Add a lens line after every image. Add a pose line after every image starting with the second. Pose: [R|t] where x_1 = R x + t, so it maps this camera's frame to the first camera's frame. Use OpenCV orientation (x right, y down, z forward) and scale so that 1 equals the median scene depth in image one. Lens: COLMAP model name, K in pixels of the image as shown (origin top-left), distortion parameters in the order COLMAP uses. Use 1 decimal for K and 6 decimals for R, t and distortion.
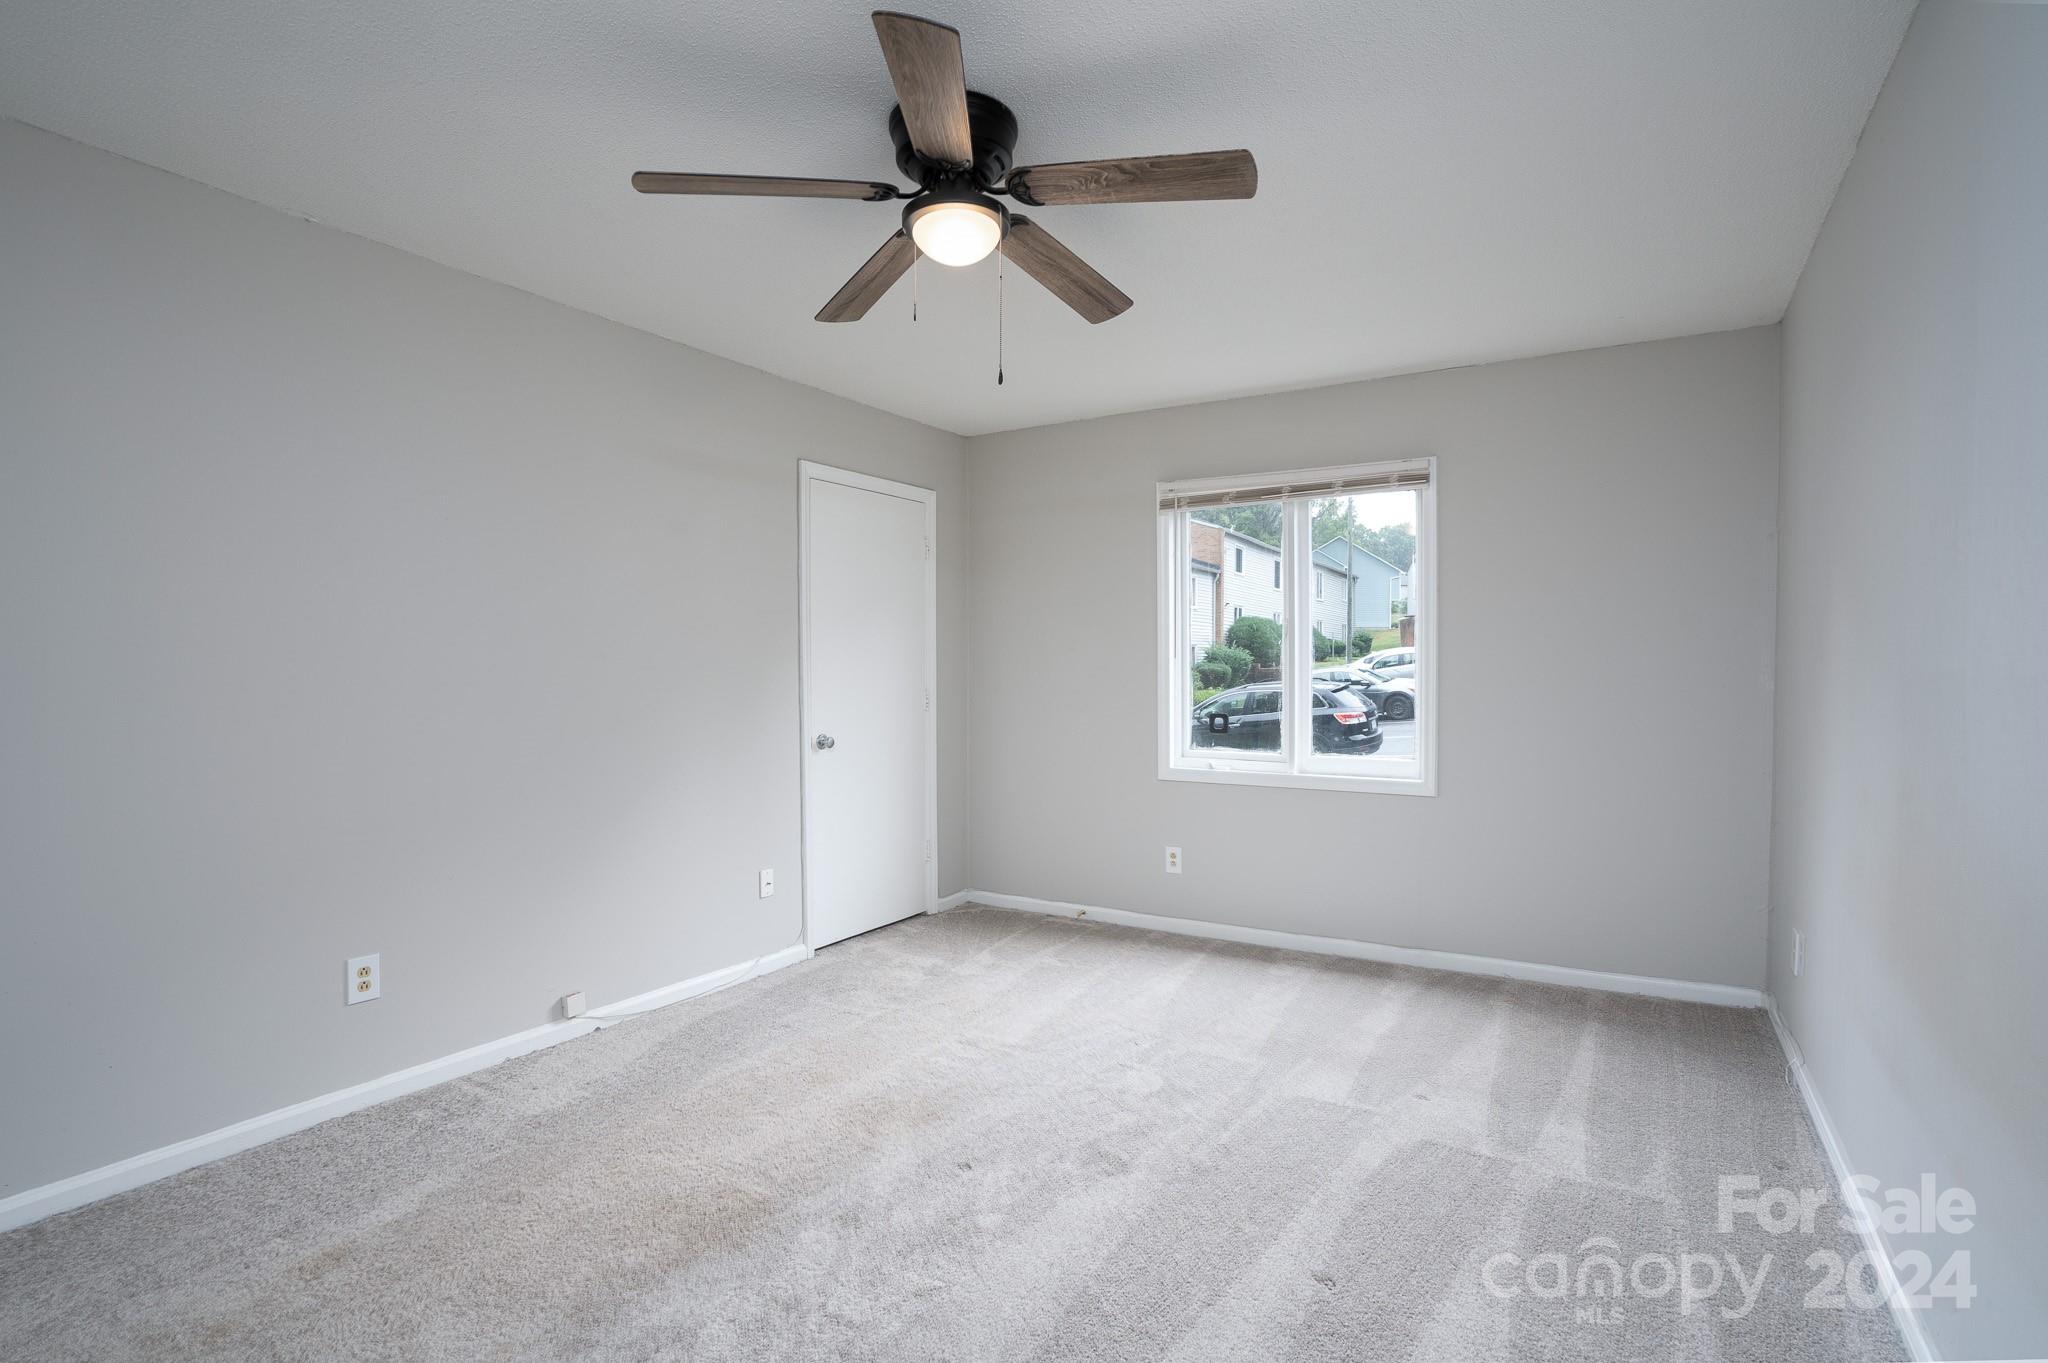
lens RADIAL K [[967.0, 0, 955.1], [0, 967.0, 676.6], [0, 0, 1]] dist [-0.038938, 0.000219]
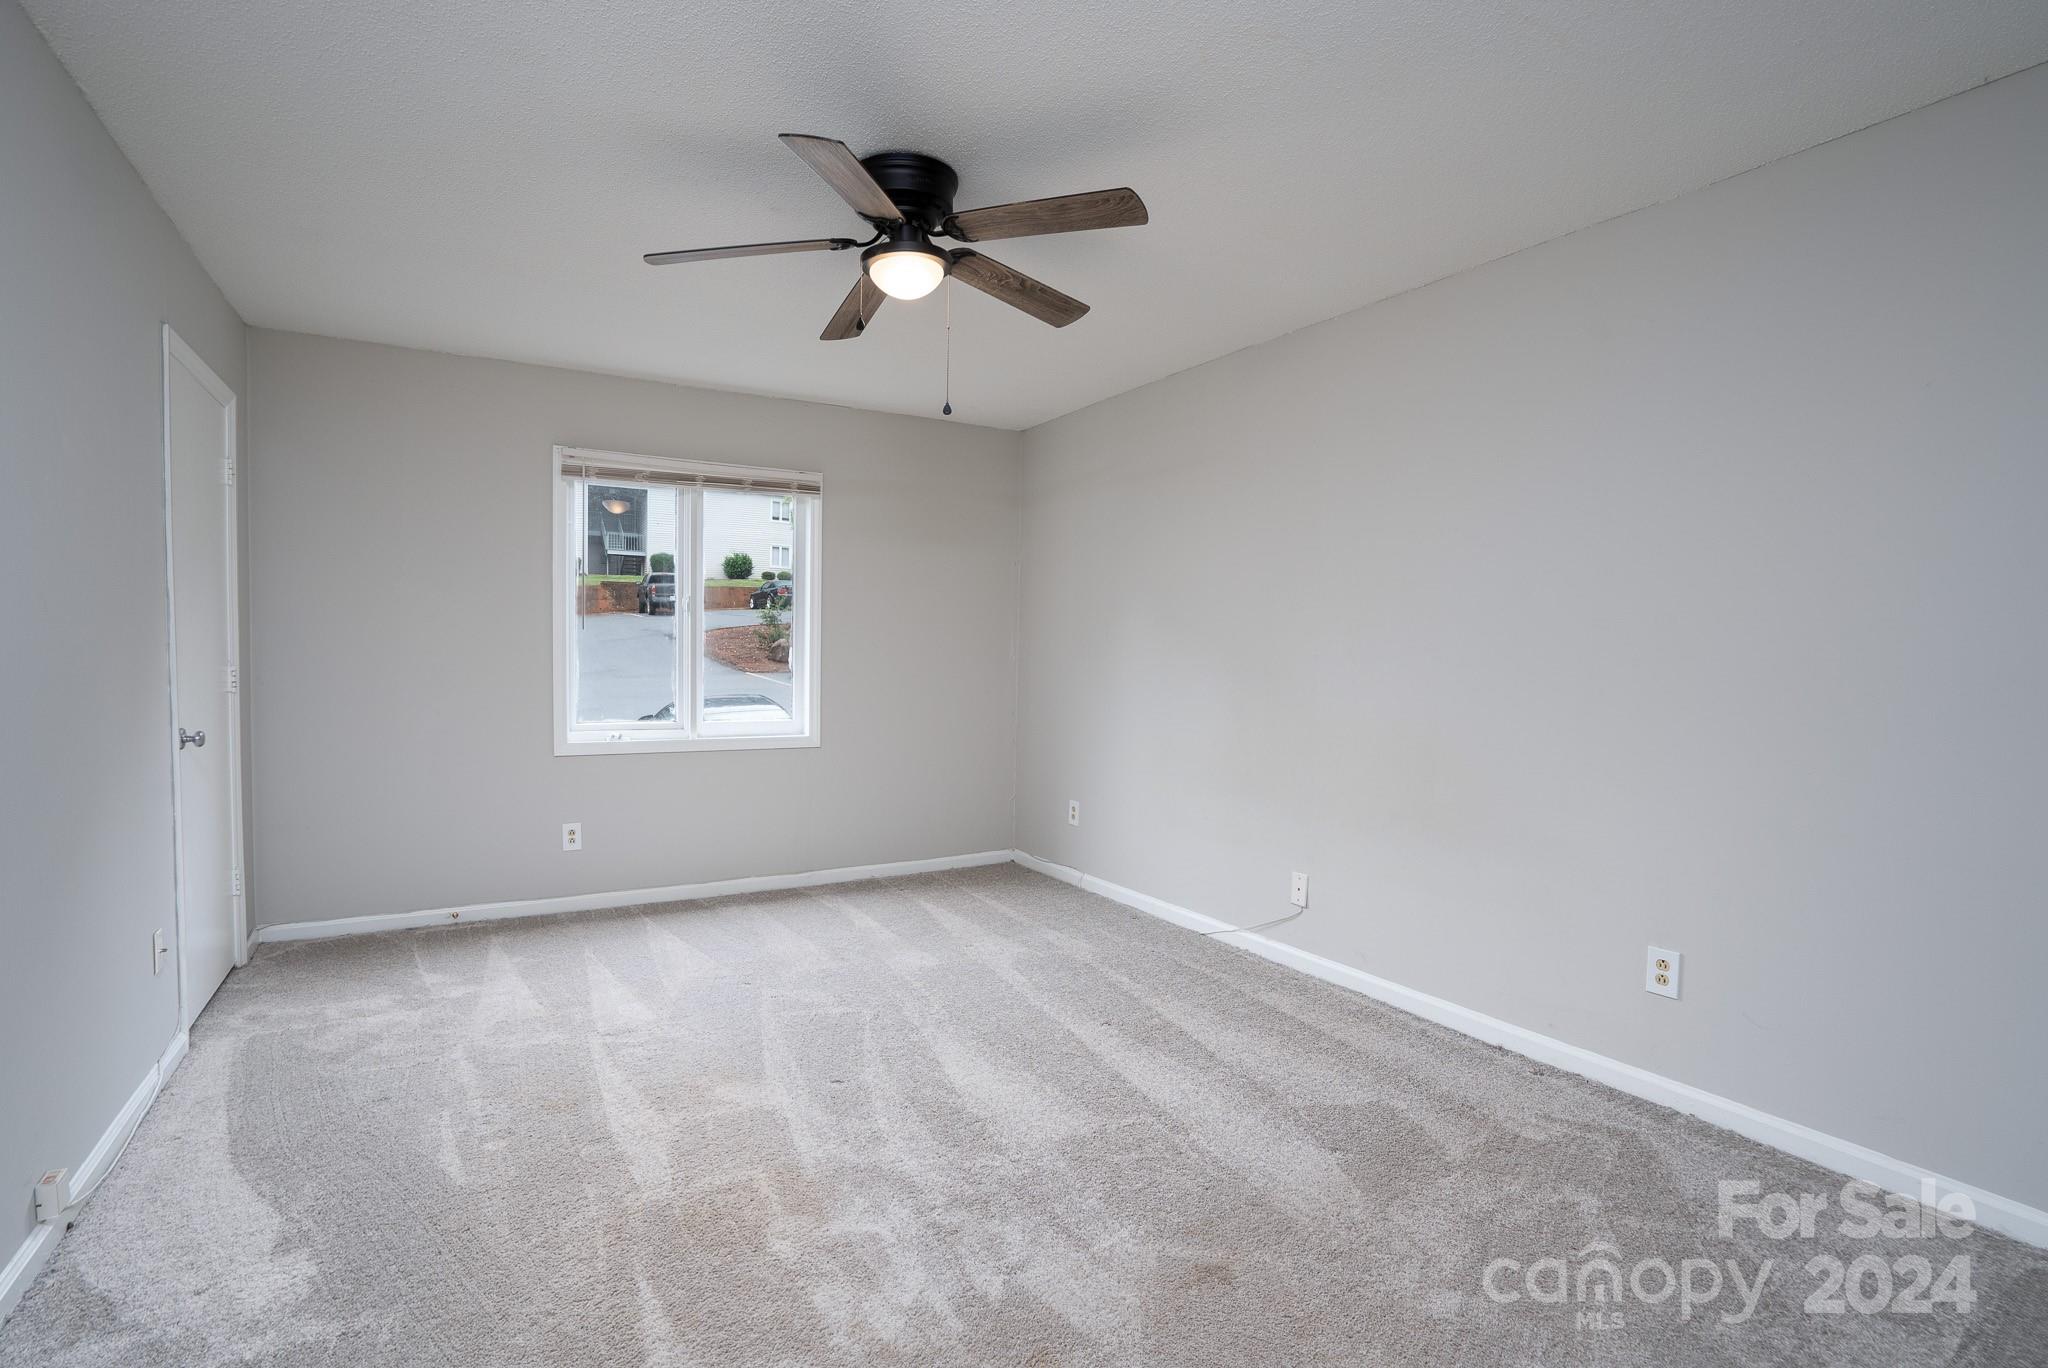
lens RADIAL K [[995.7, 0, 1014.4], [0, 995.7, 658.9], [0, 0, 1]] dist [-0.001163, 0.000305]
pose [[0.493361, 0.000274, 0.869825, -0.480700], [-0.006936, 0.999969, 0.003619, 0.004153], [-0.869797, -0.007819, 0.493348, 0.130827]]
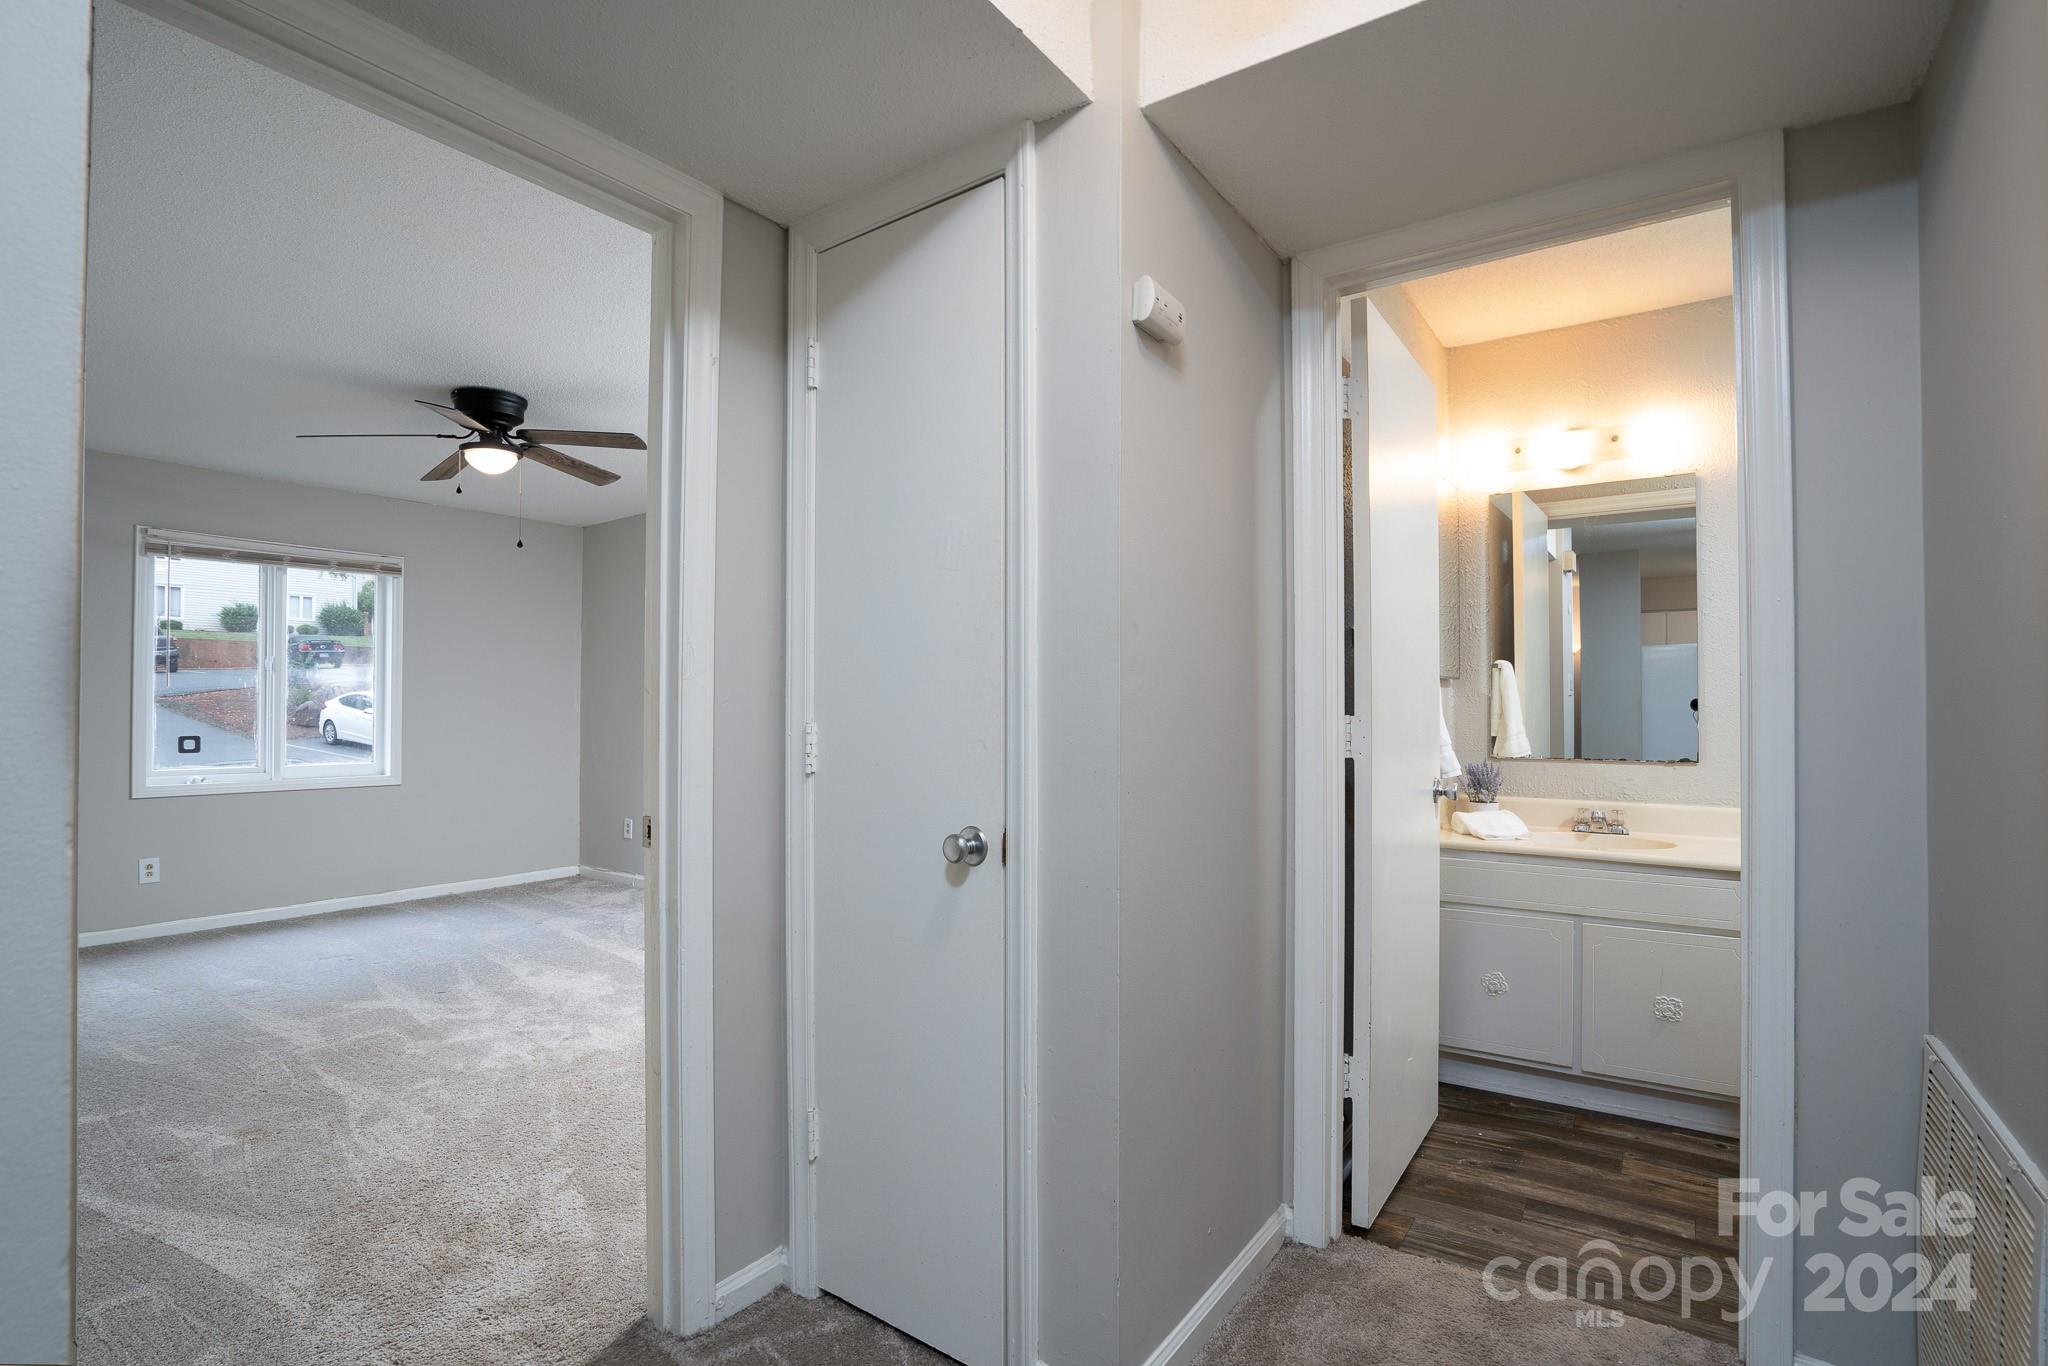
lens RADIAL K [[953.6, 0, 1025.2], [0, 953.6, 696.5], [0, 0, 1]] dist [-0.020330, 0.000661]
pose [[0.090565, 0.015948, 0.995763, -0.839668], [0.009770, 0.999809, -0.016901, 0.022450], [-0.995843, 0.011259, 0.090392, -0.101644]]
